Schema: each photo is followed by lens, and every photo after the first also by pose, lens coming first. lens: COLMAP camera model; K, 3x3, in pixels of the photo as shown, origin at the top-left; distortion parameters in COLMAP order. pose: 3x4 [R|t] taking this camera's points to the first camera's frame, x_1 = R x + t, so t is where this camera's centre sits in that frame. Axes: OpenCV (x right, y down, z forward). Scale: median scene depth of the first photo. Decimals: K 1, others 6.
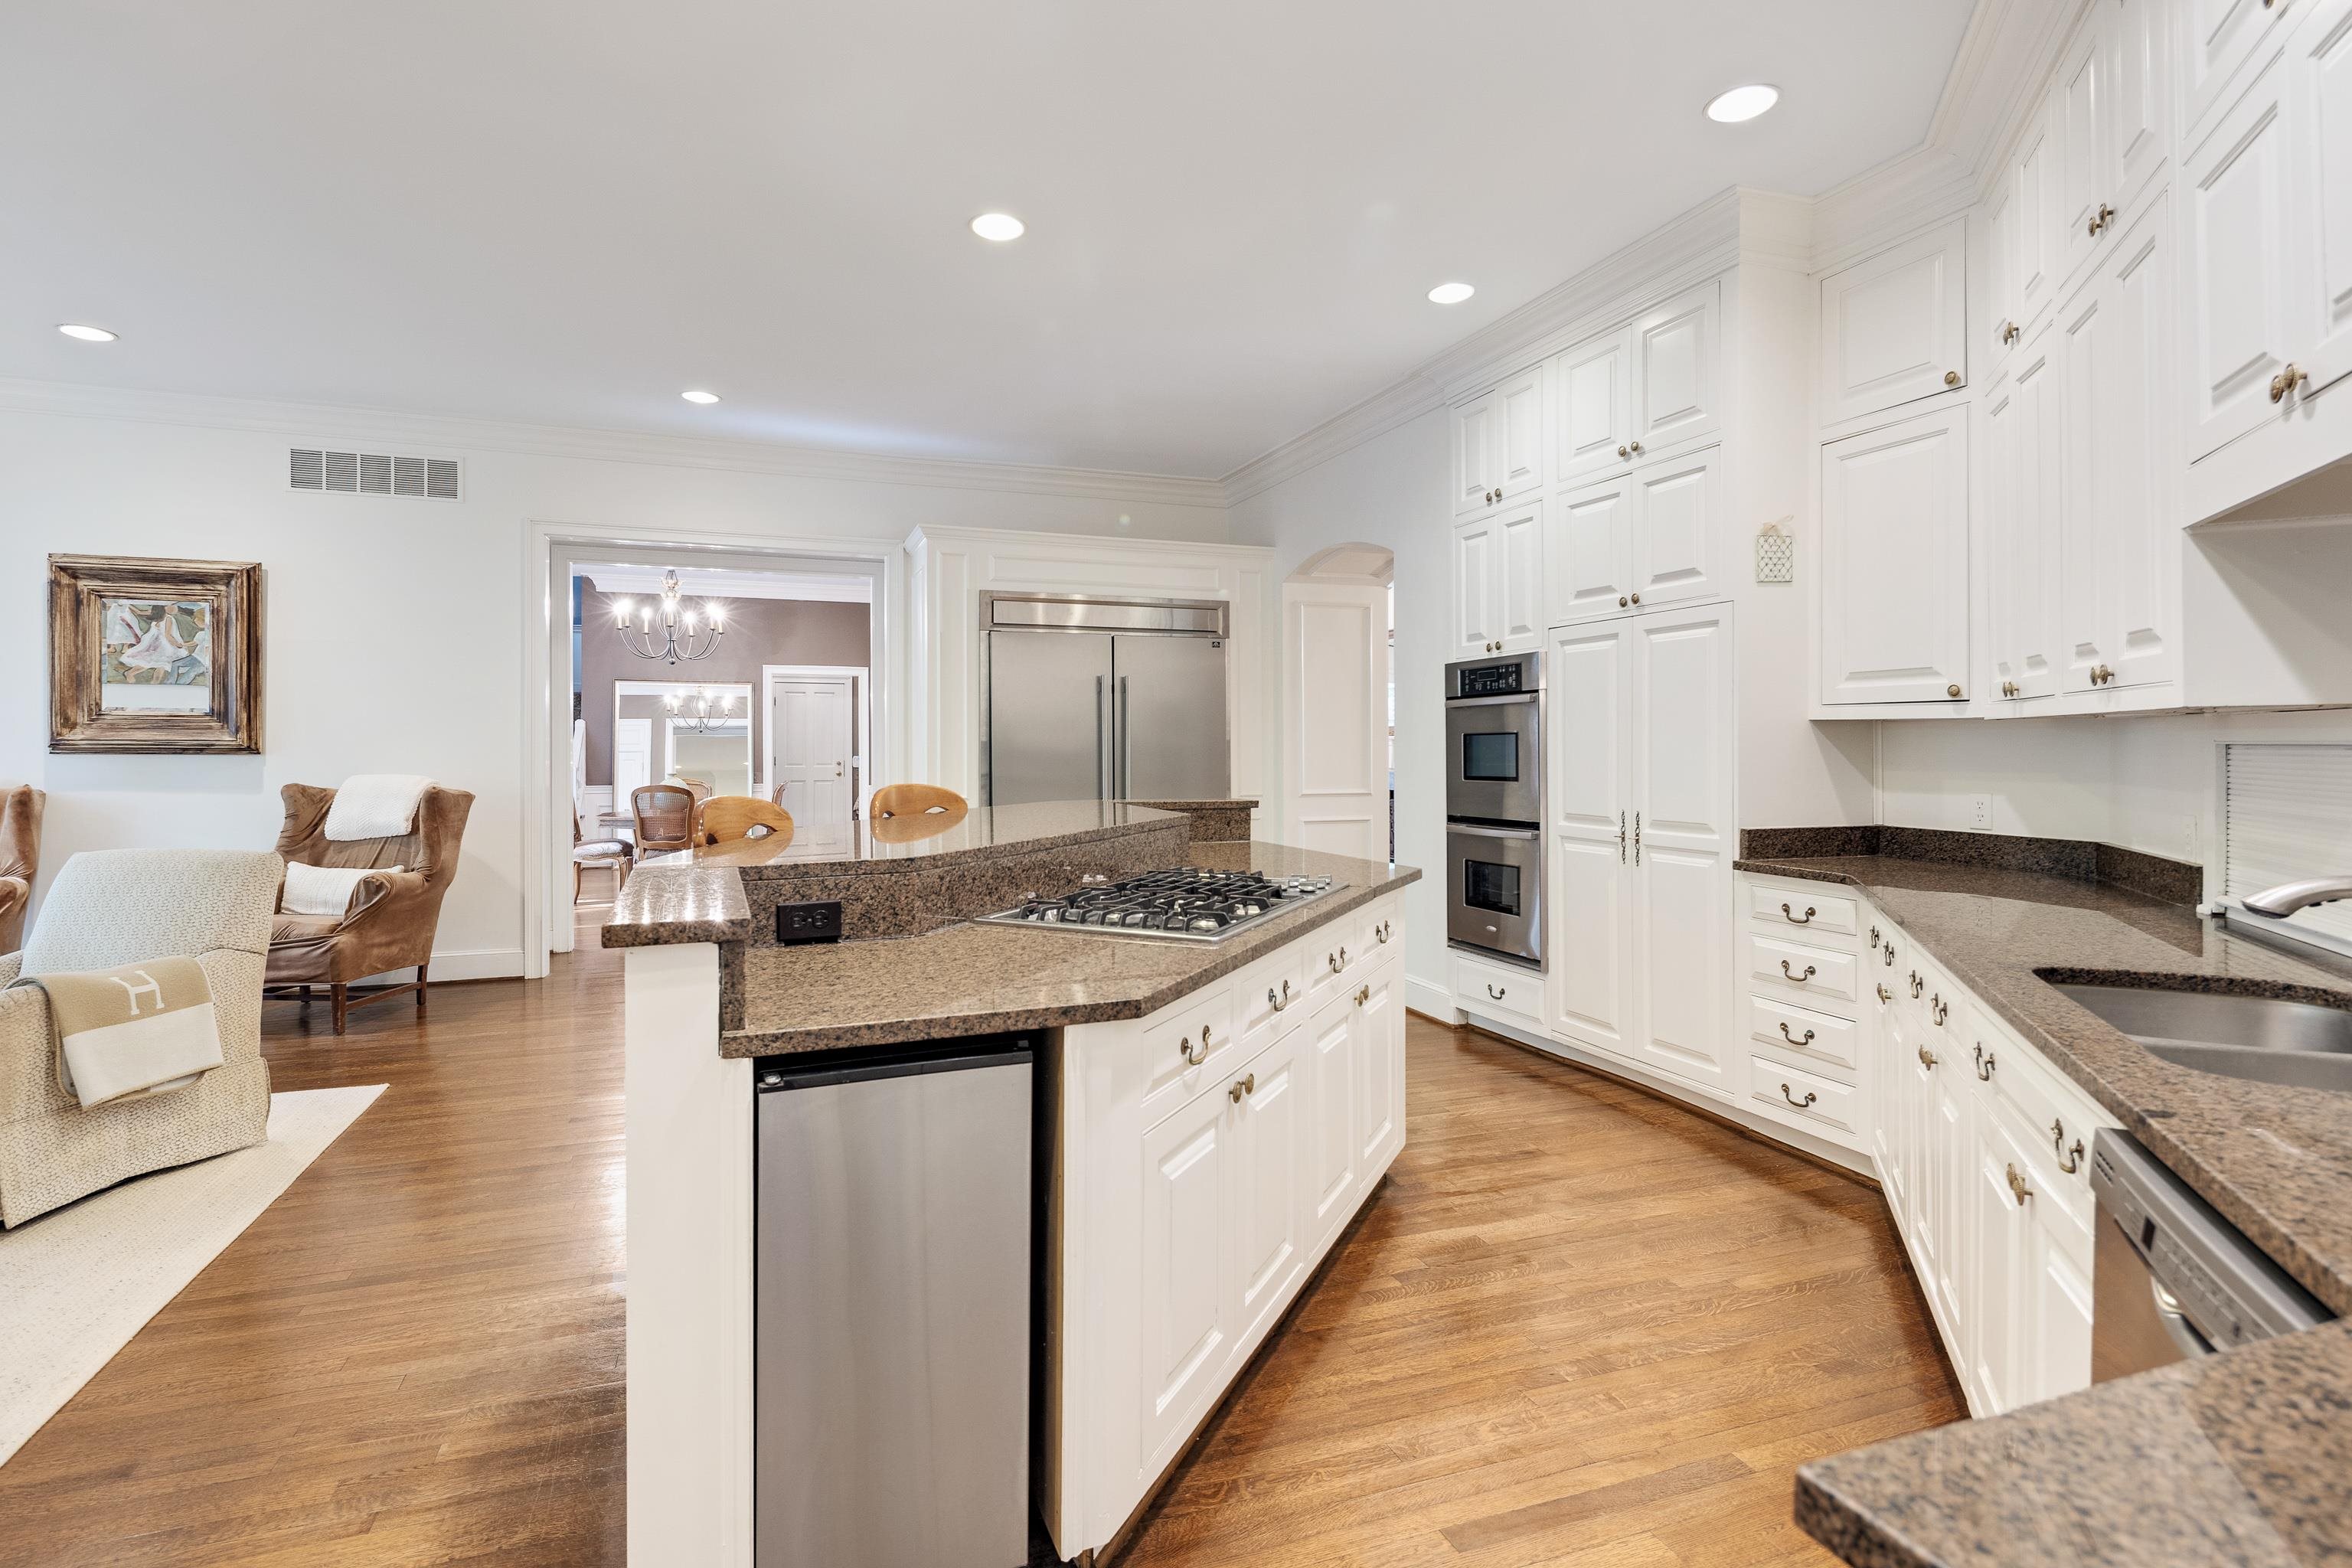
lens RADIAL K [[1129.7, 0, 1159.6], [0, 1129.7, 746.2], [0, 0, 1]] dist [0.002656, -0.000255]
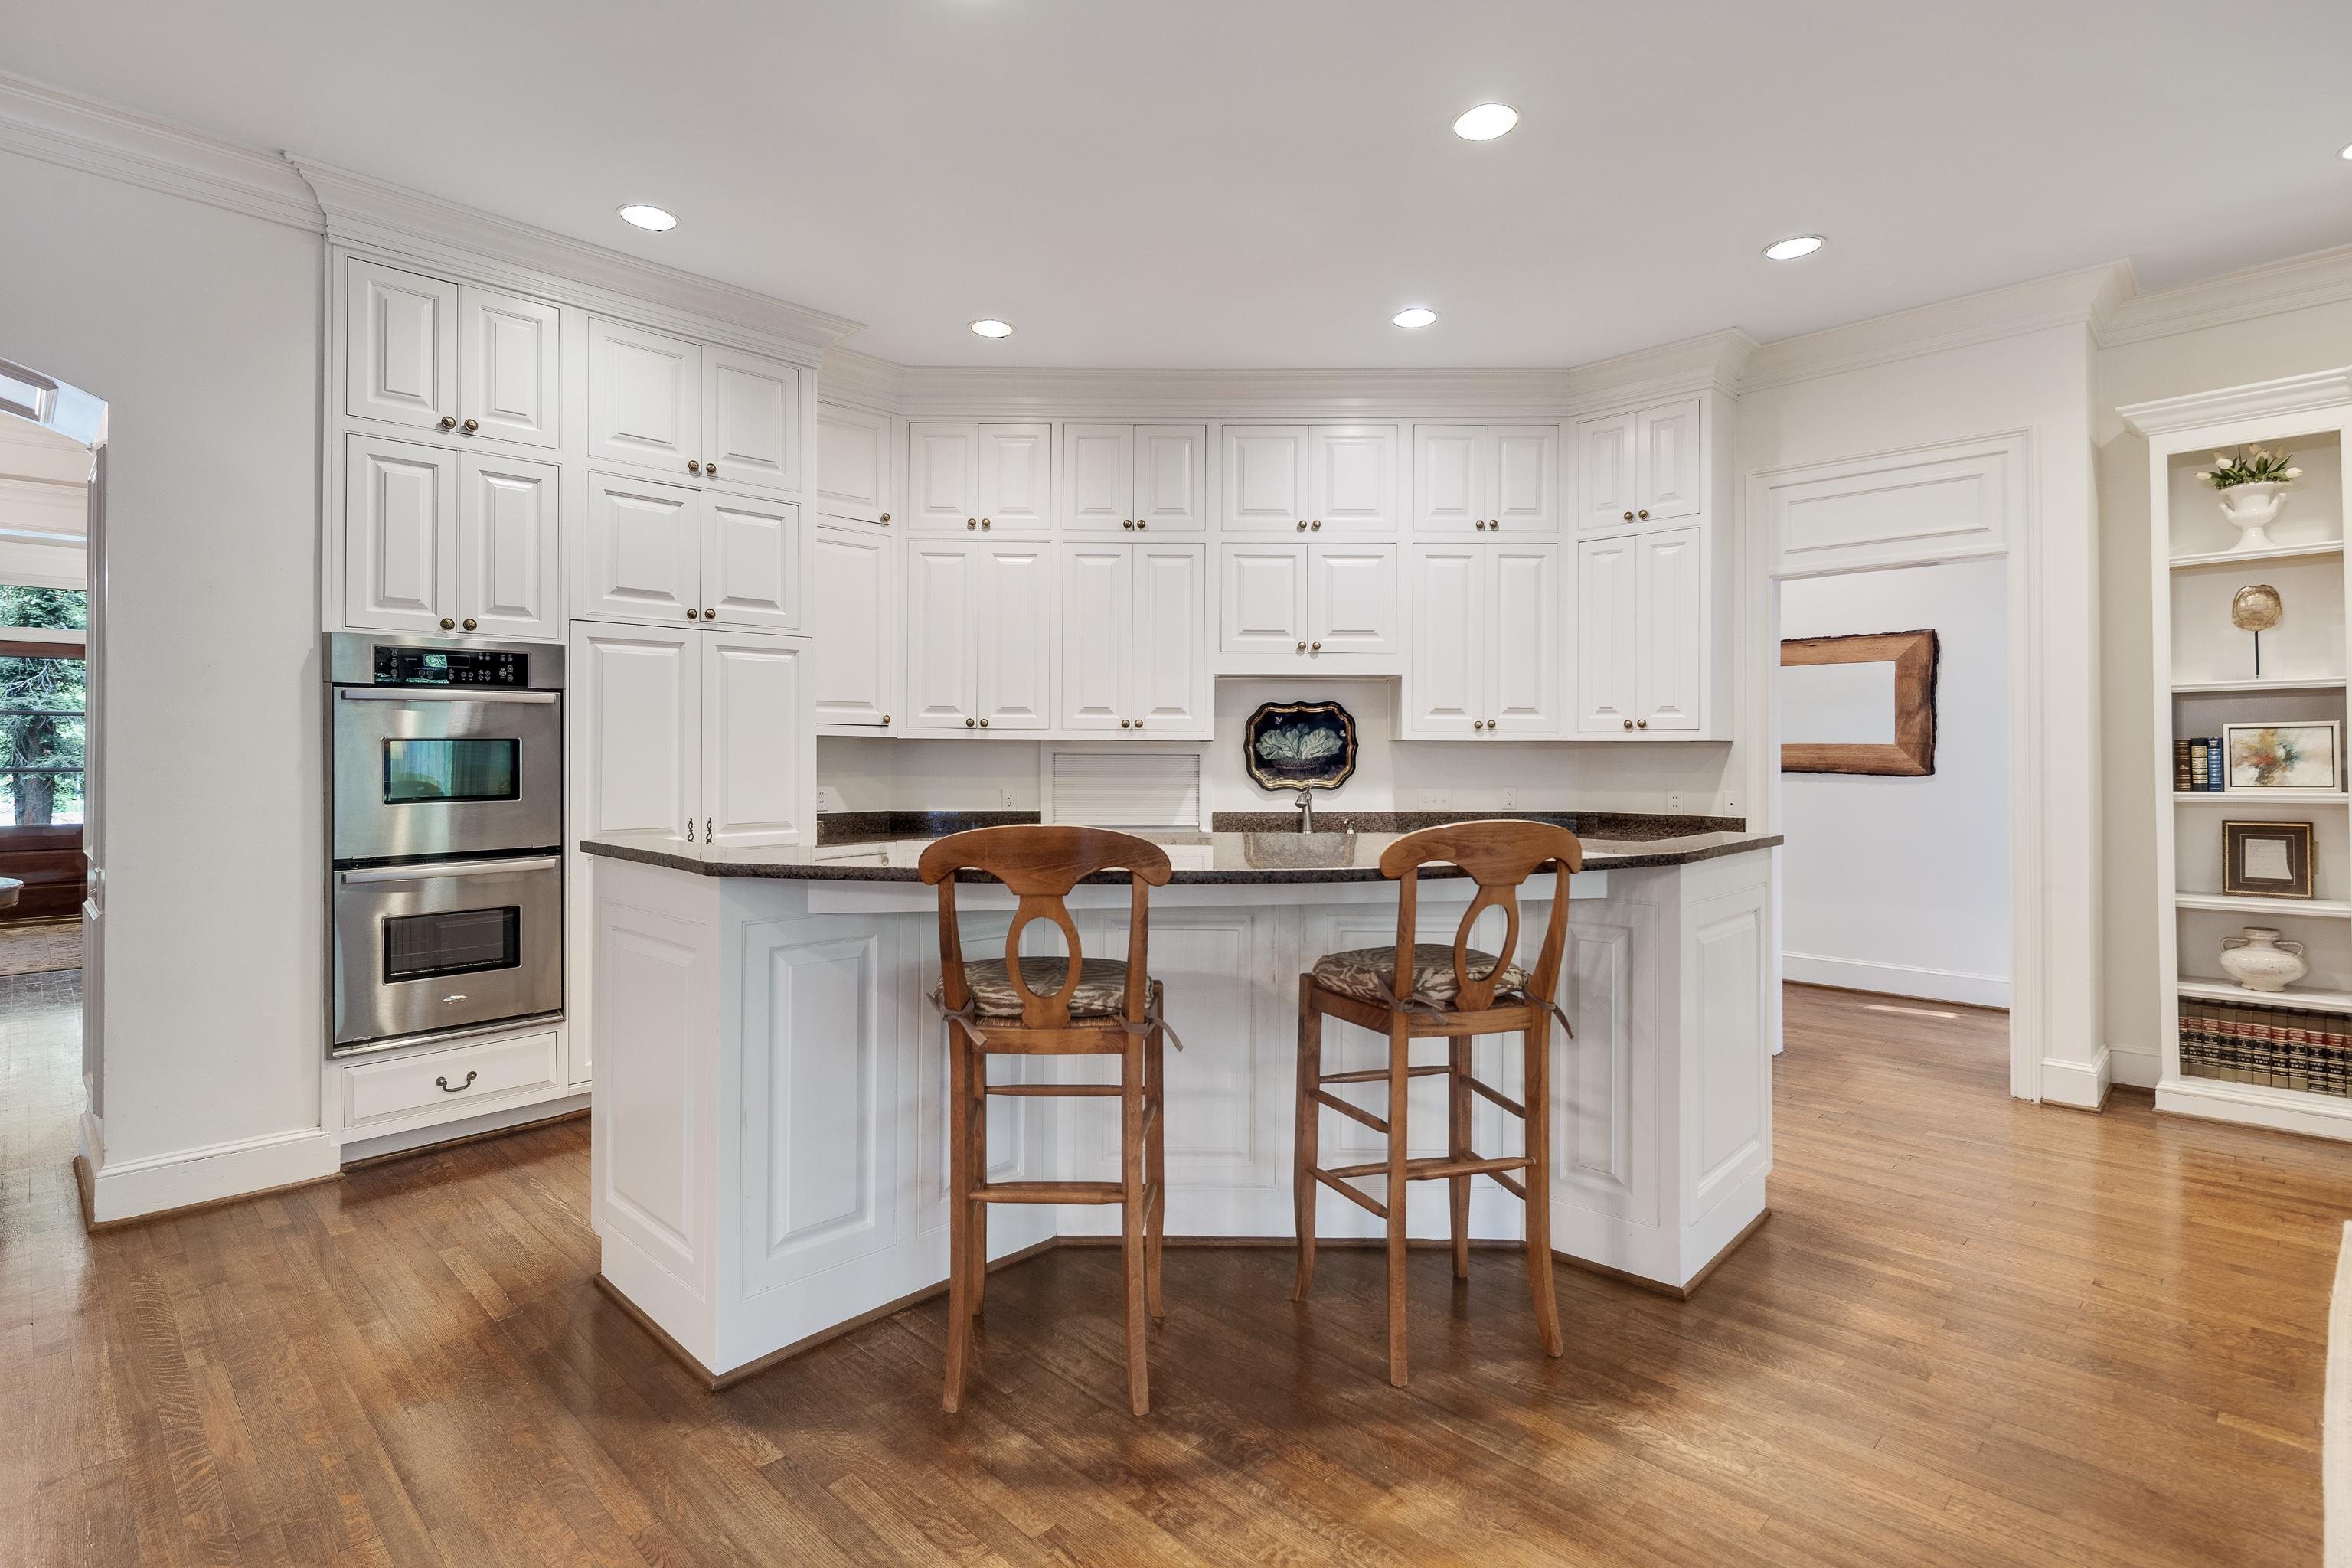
lens RADIAL K [[1129.7, 0, 1159.6], [0, 1129.7, 746.2], [0, 0, 1]] dist [0.002656, -0.000255]
pose [[-0.417047, 0.004850, 0.908872, -0.705027], [0.000290, 0.999986, -0.005203, -0.003120], [-0.908885, -0.001907, -0.417043, 1.068218]]
